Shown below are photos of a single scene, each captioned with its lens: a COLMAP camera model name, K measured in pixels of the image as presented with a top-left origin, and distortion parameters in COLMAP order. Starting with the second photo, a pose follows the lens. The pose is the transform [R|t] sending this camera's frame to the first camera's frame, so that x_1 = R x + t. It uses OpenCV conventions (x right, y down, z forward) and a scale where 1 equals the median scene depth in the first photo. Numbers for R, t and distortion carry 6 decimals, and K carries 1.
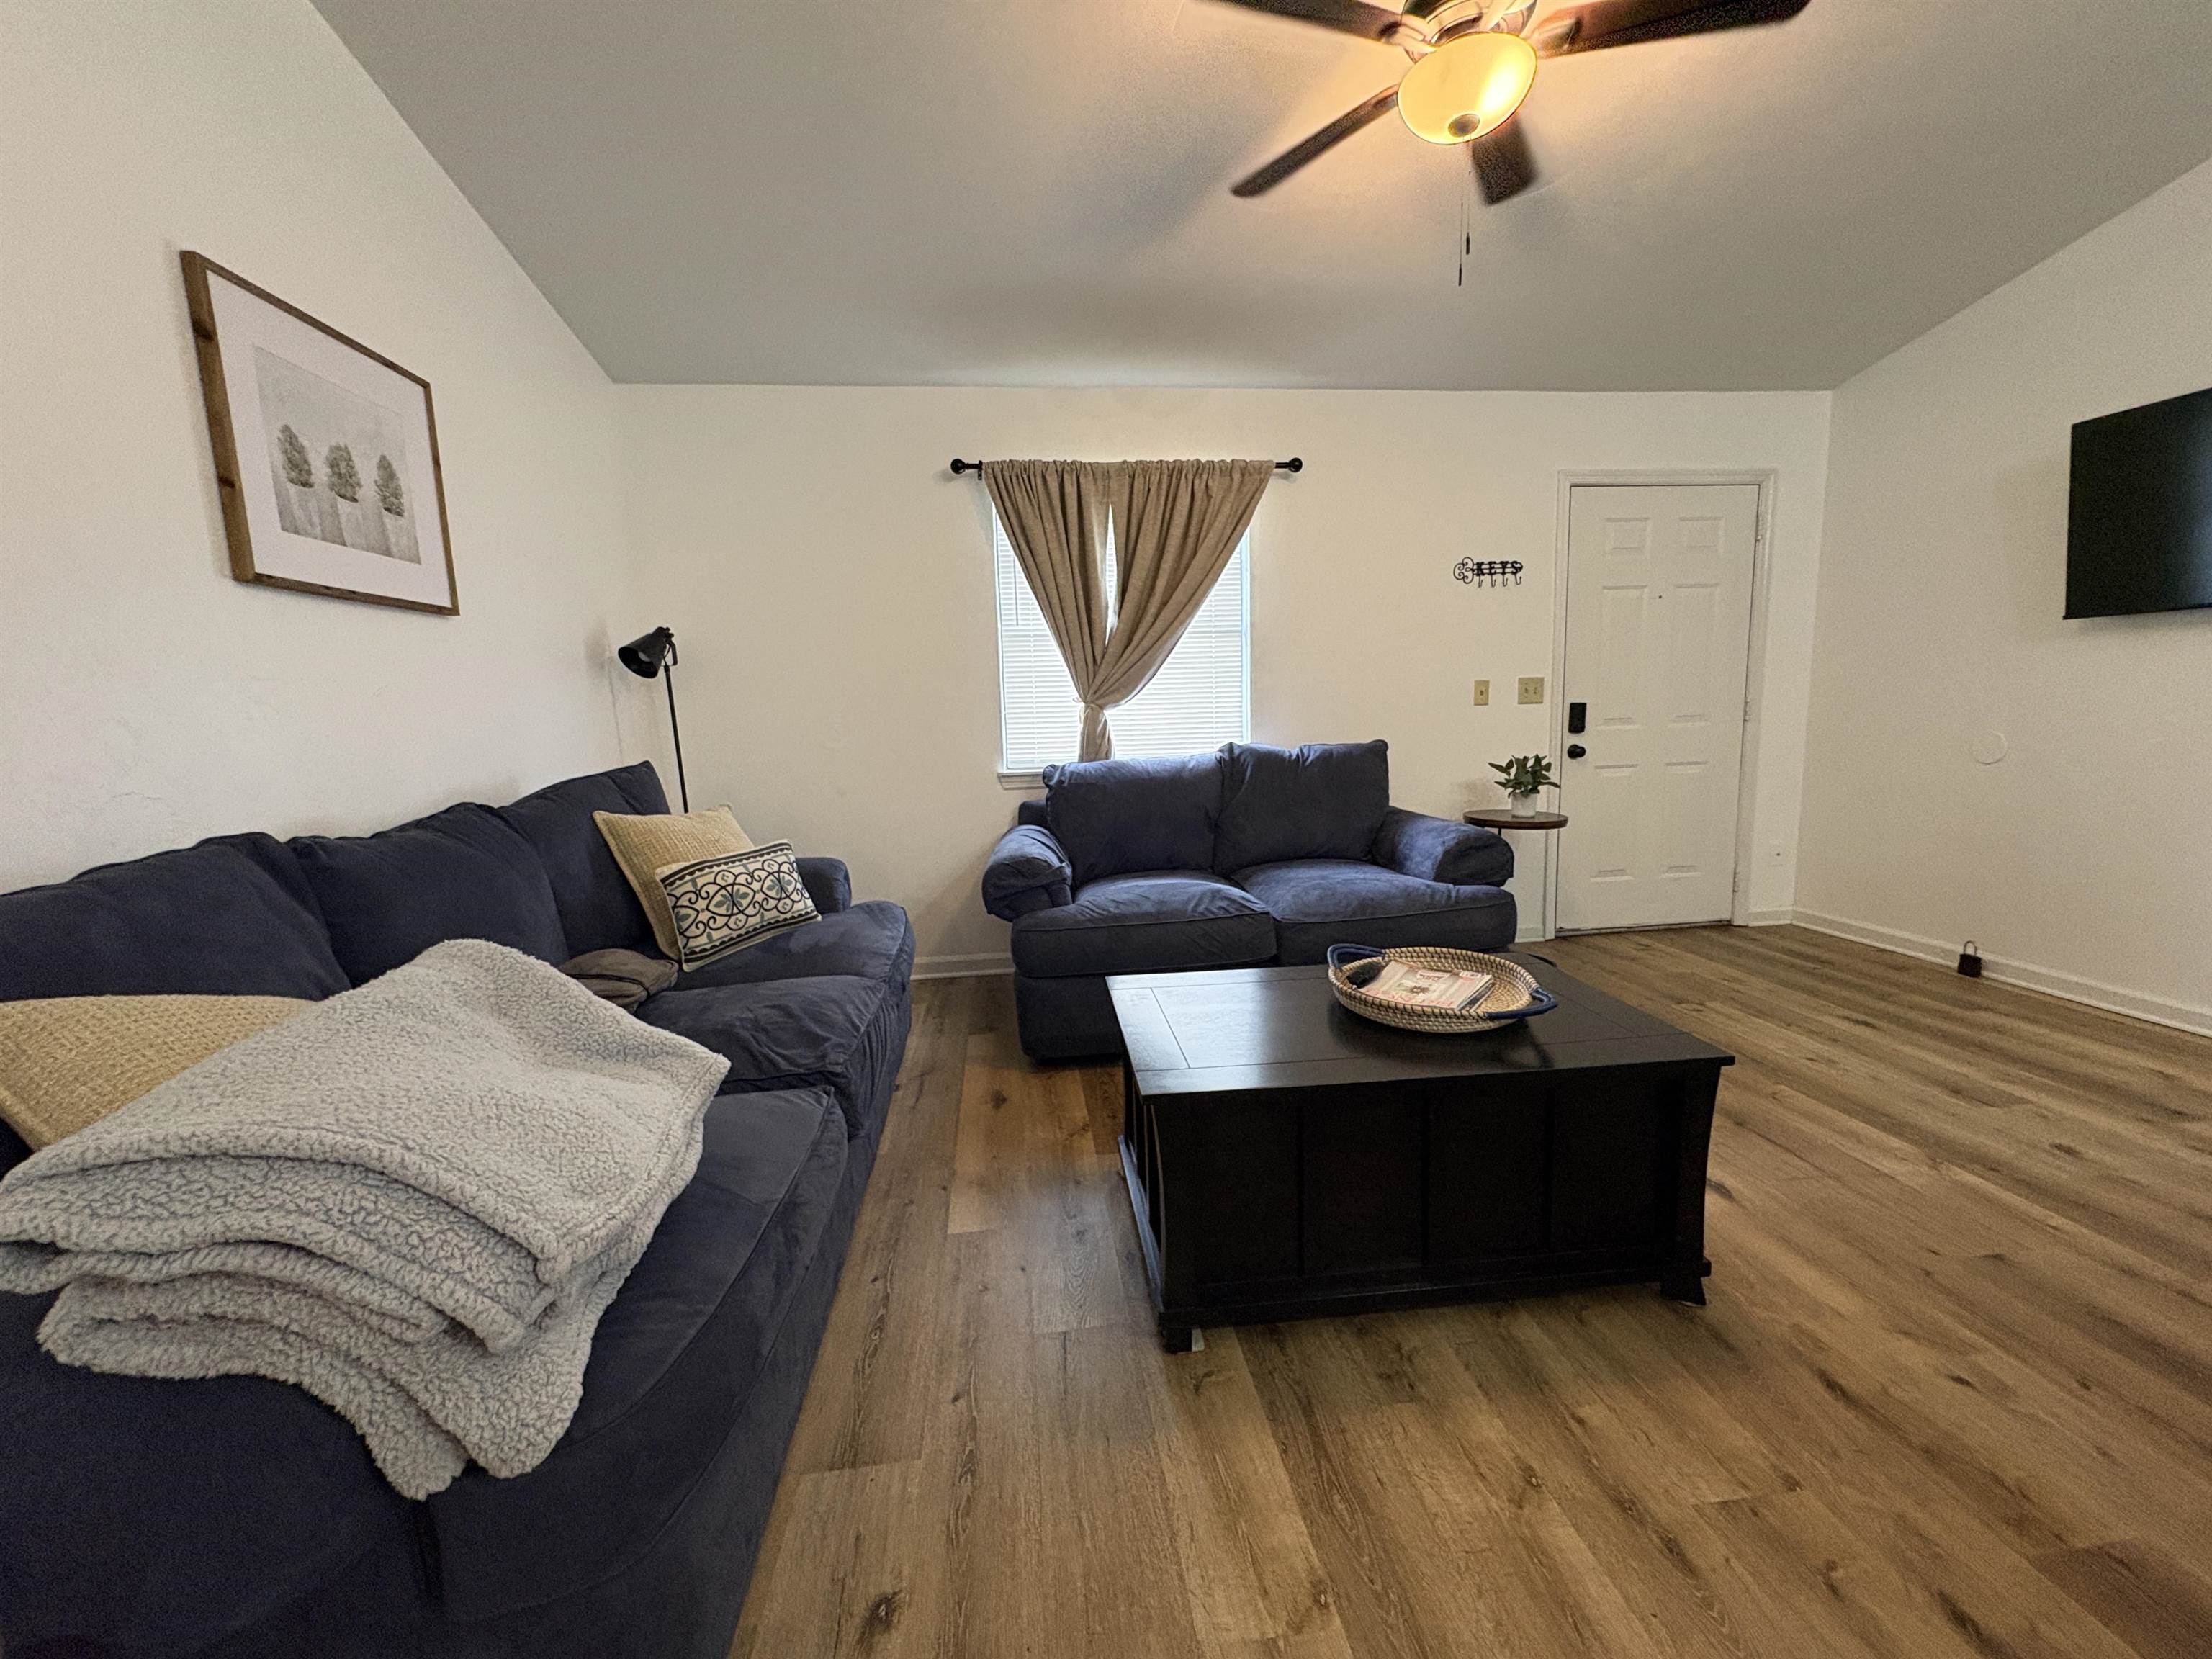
lens RADIAL K [[876.6, 0, 1106.9], [0, 876.6, 829.5], [0, 0, 1]] dist [0.000083, -0.000176]
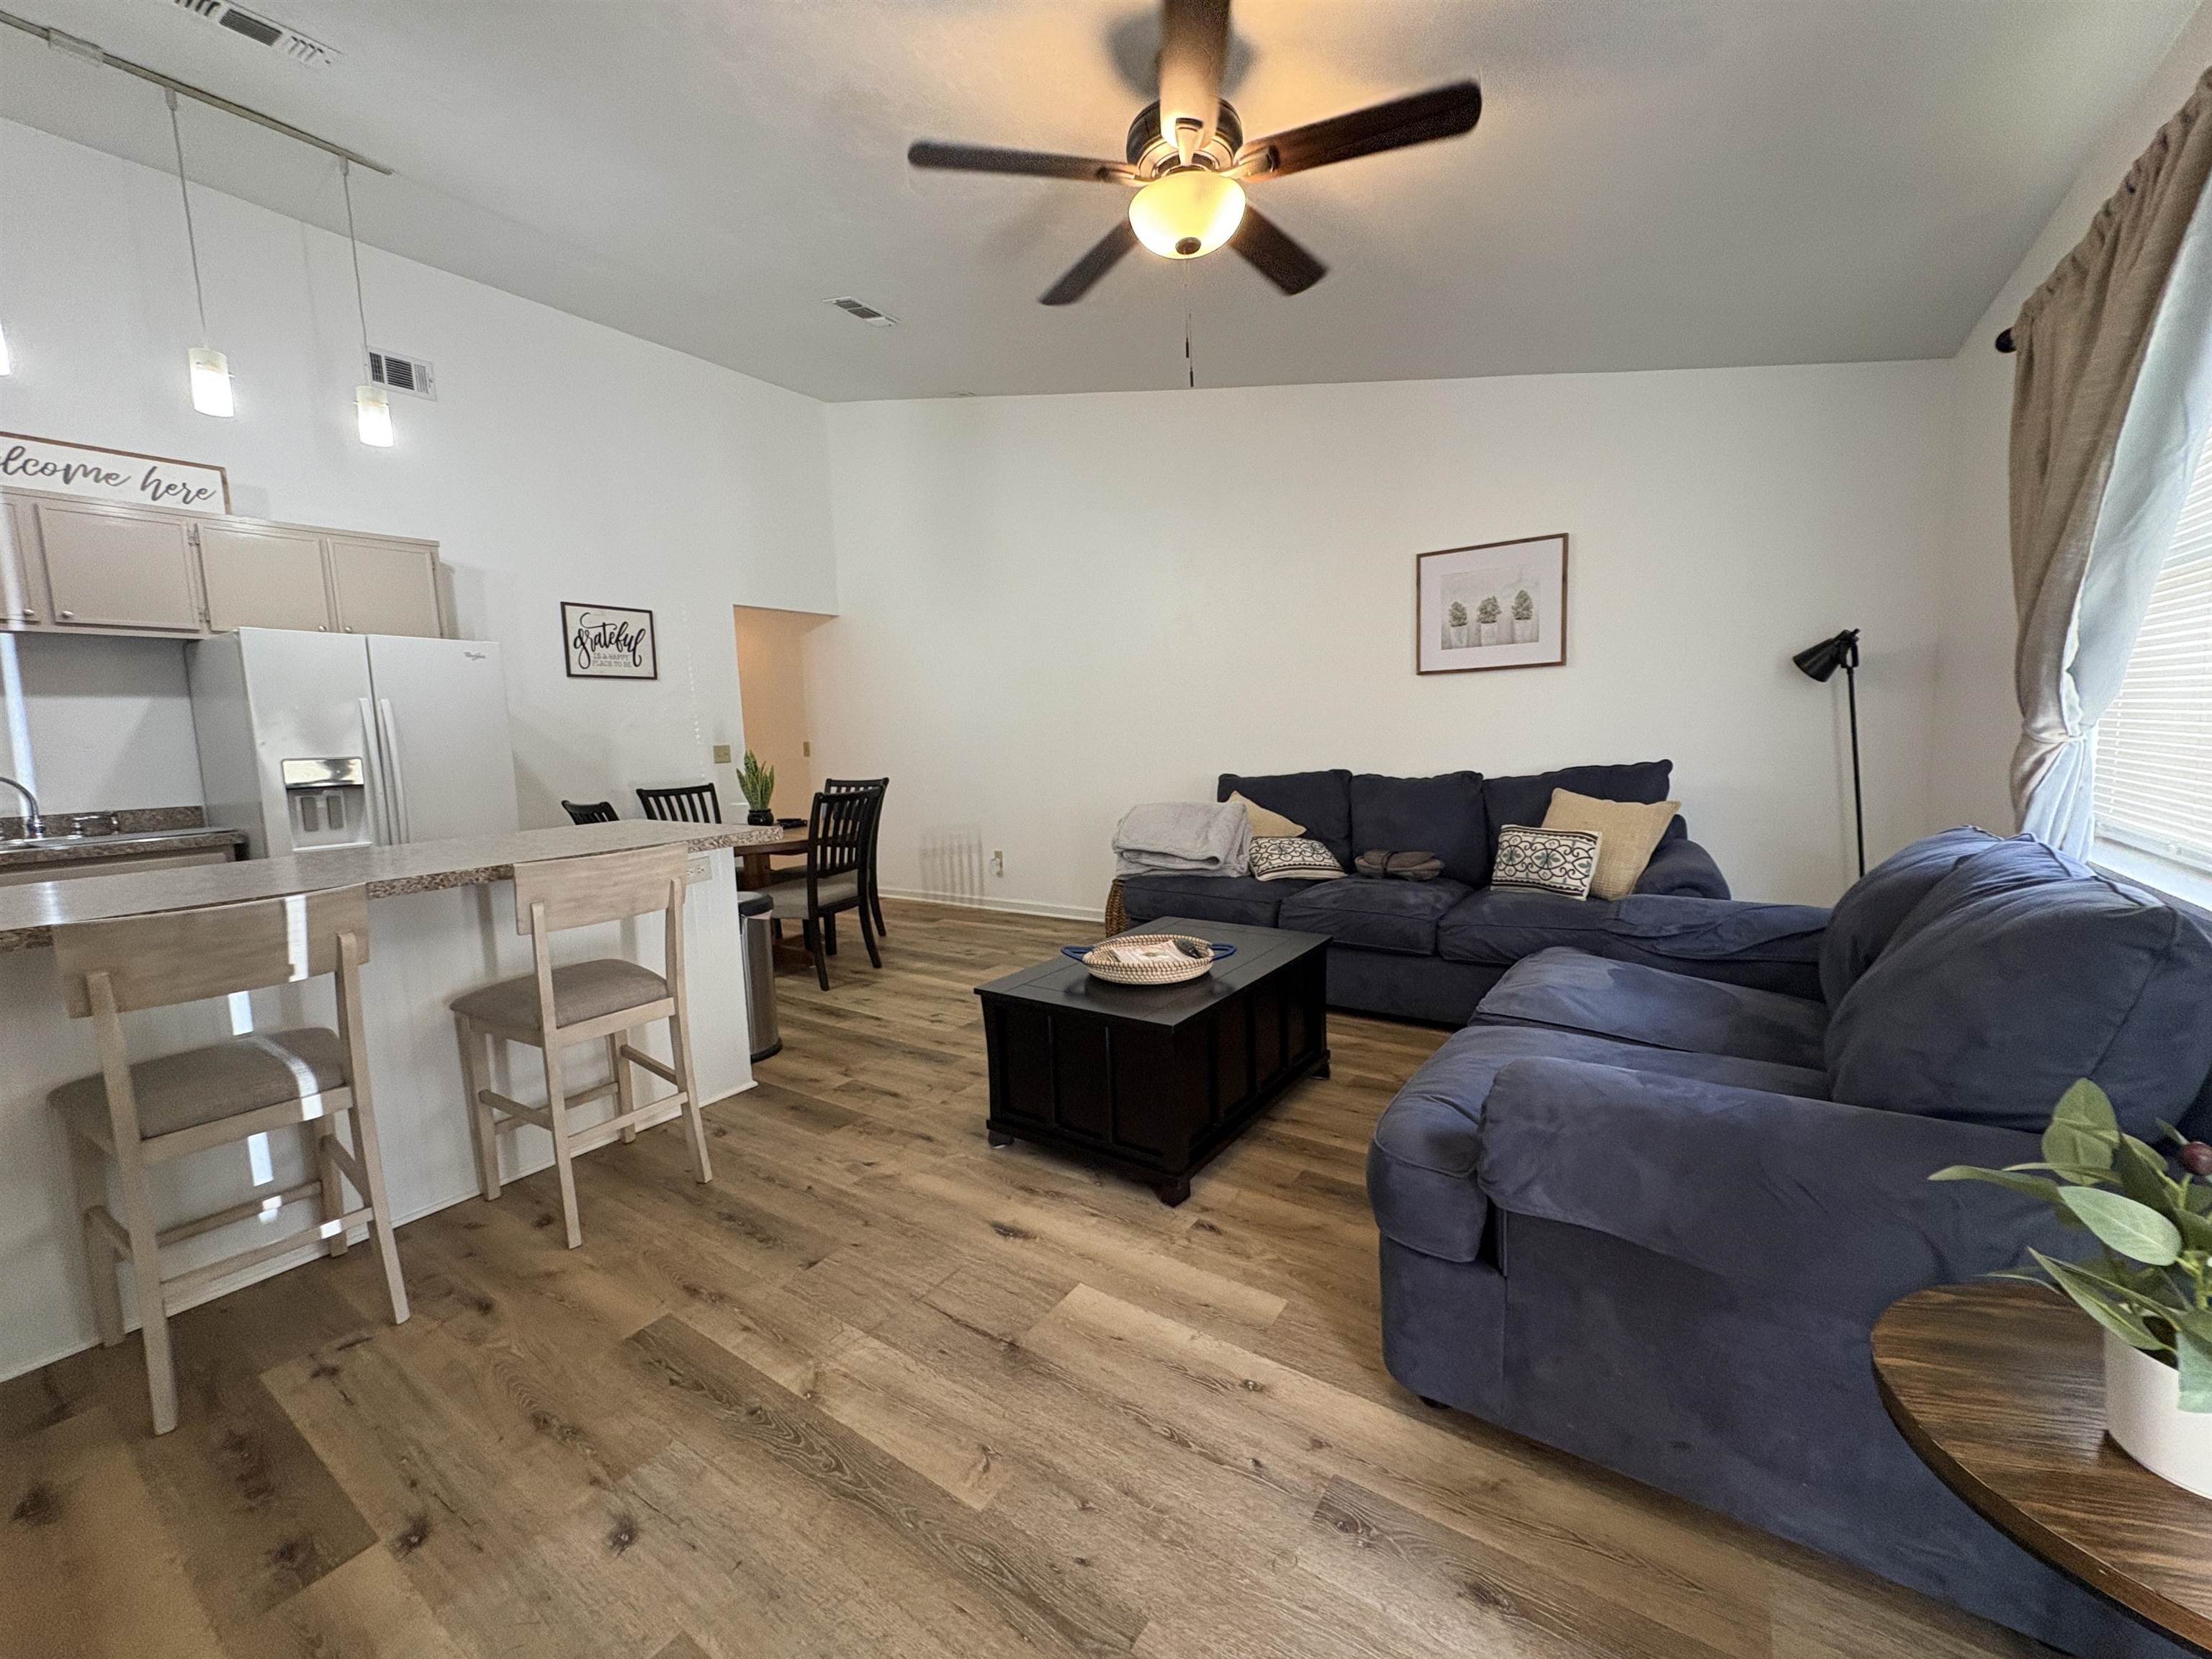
lens RADIAL K [[876.6, 0, 1104.1], [0, 876.6, 830.0], [0, 0, 1]] dist [0.000083, -0.000176]
pose [[-0.649511, 0.141729, -0.747027, 1.101810], [-0.046383, 0.973259, 0.224979, -0.258732], [0.758937, 0.180776, -0.625568, 1.364433]]
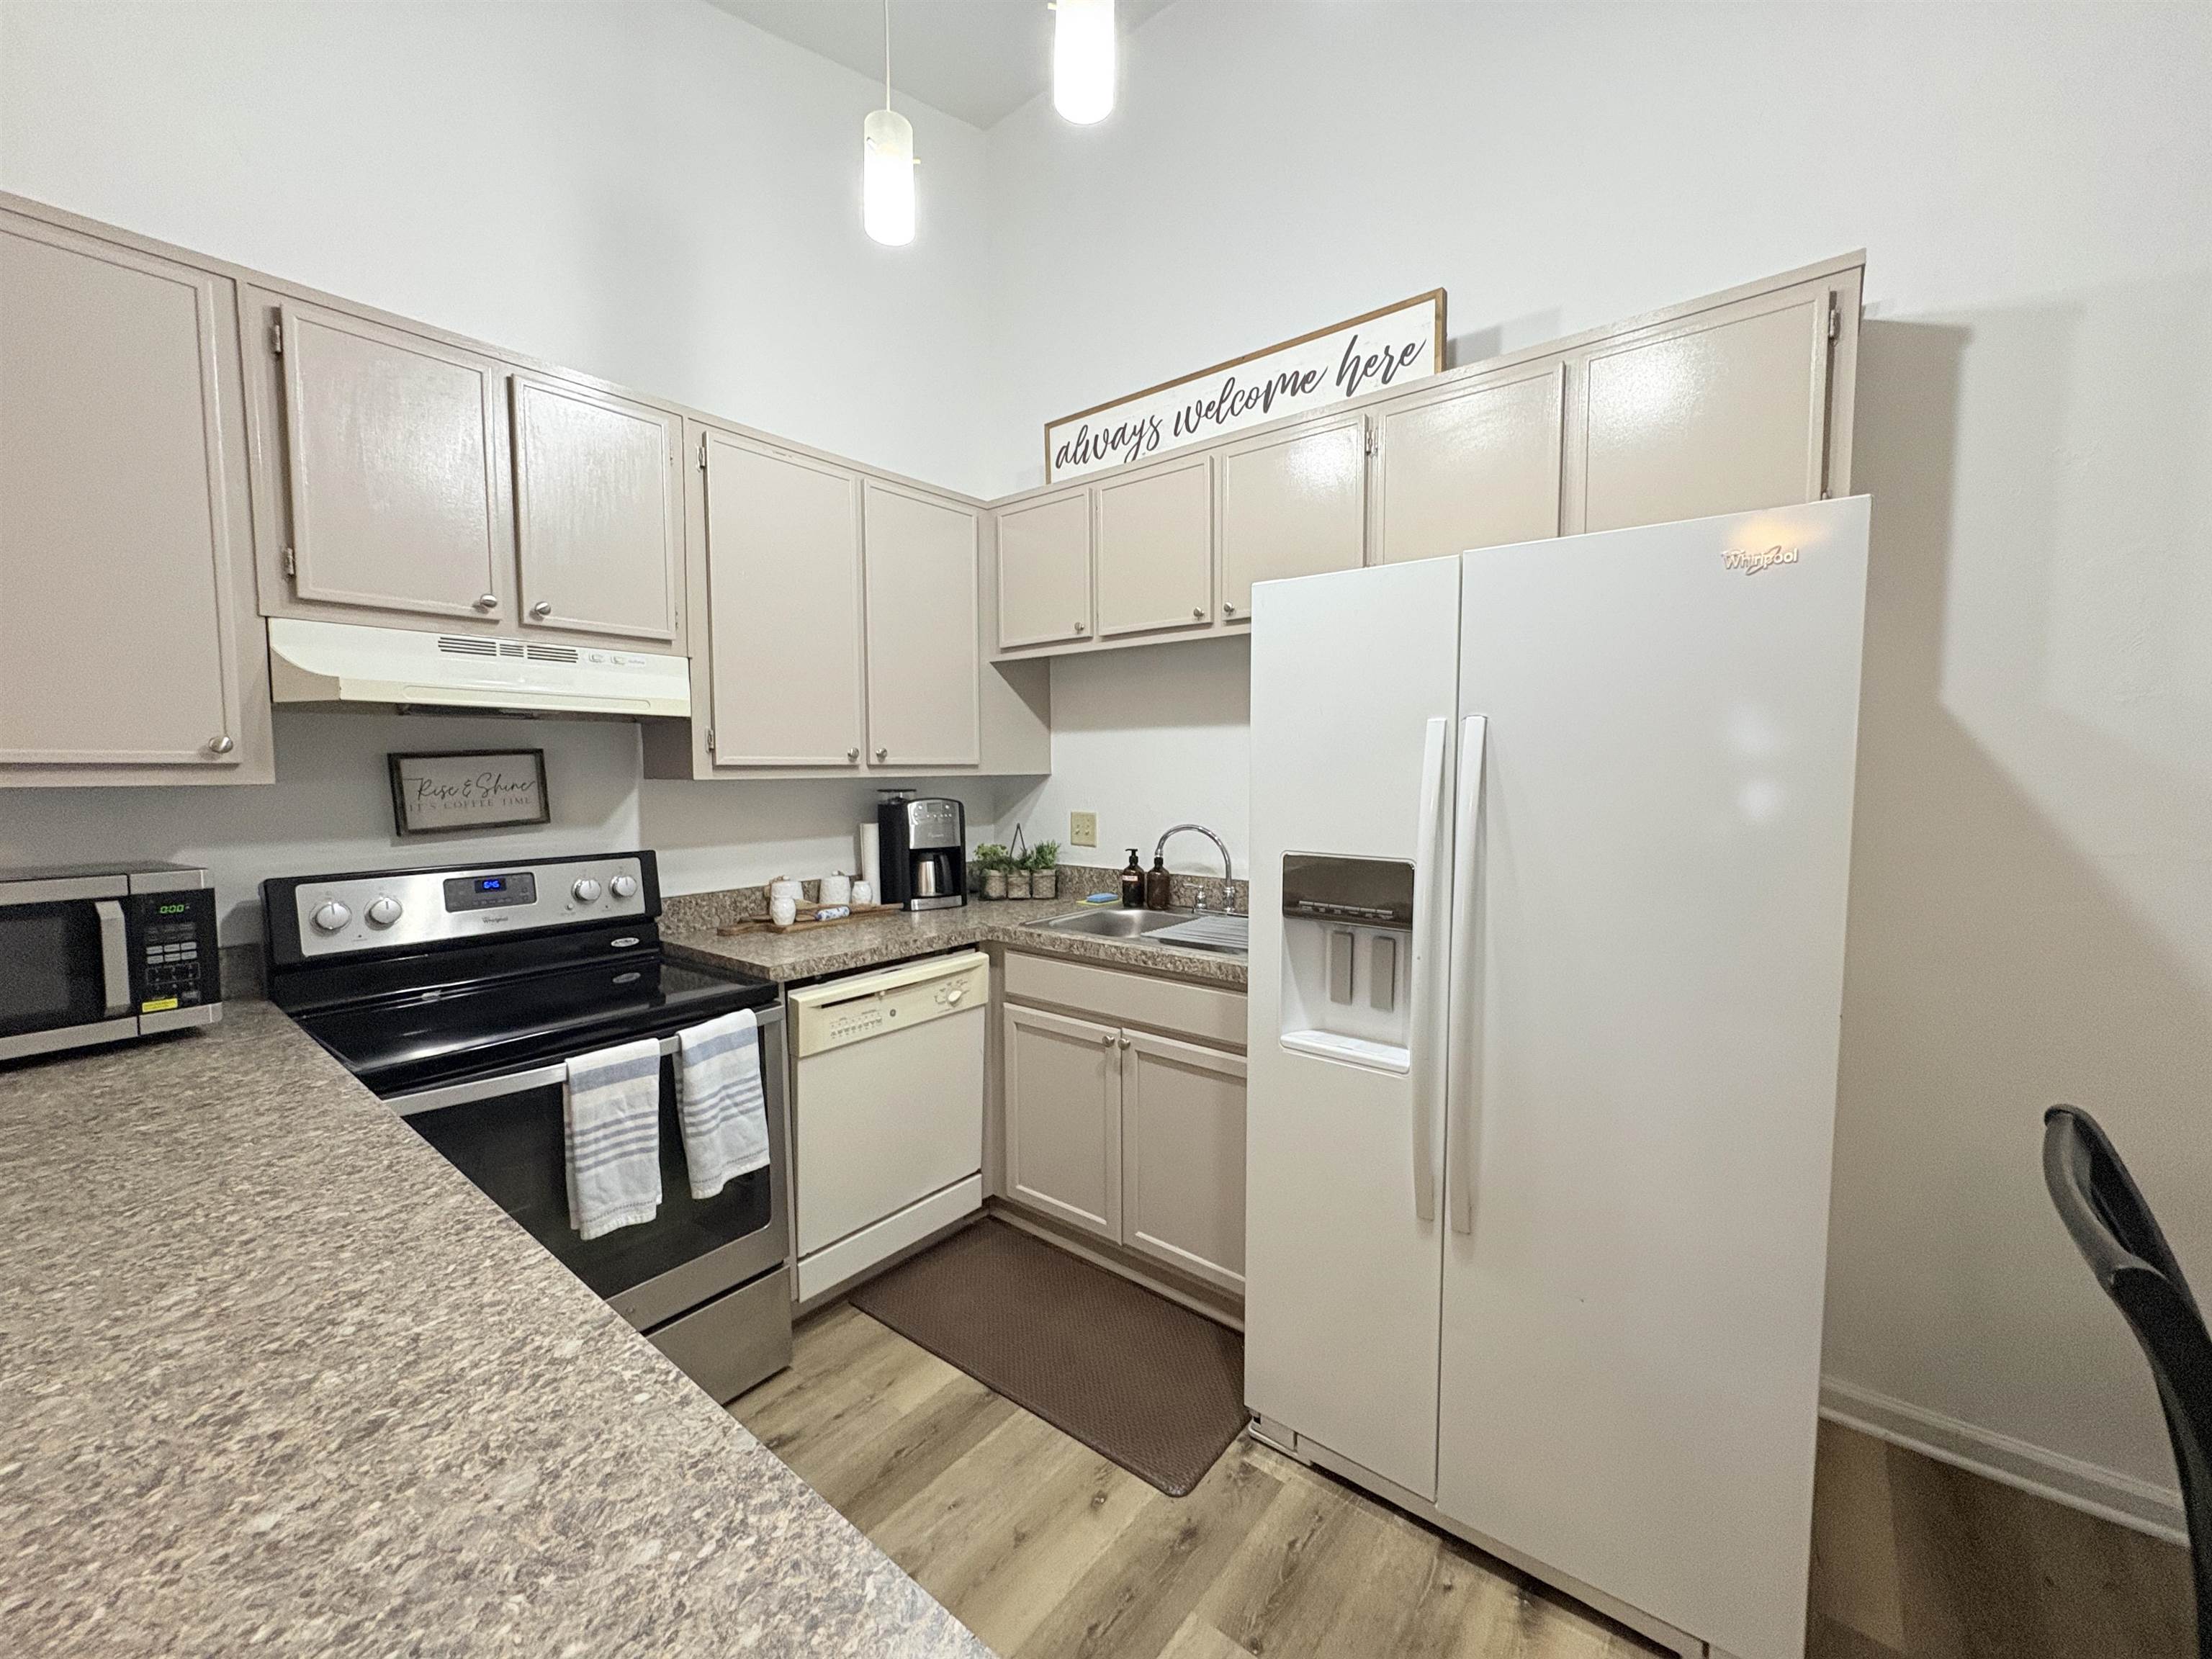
lens RADIAL K [[876.6, 0, 1103.8], [0, 876.6, 827.2], [0, 0, 1]] dist [0.000083, -0.000176]
pose [[-0.701479, -0.011397, 0.712599, 0.503473], [0.126371, 0.982039, 0.140105, -0.120386], [-0.701397, 0.188332, -0.687439, 0.012012]]
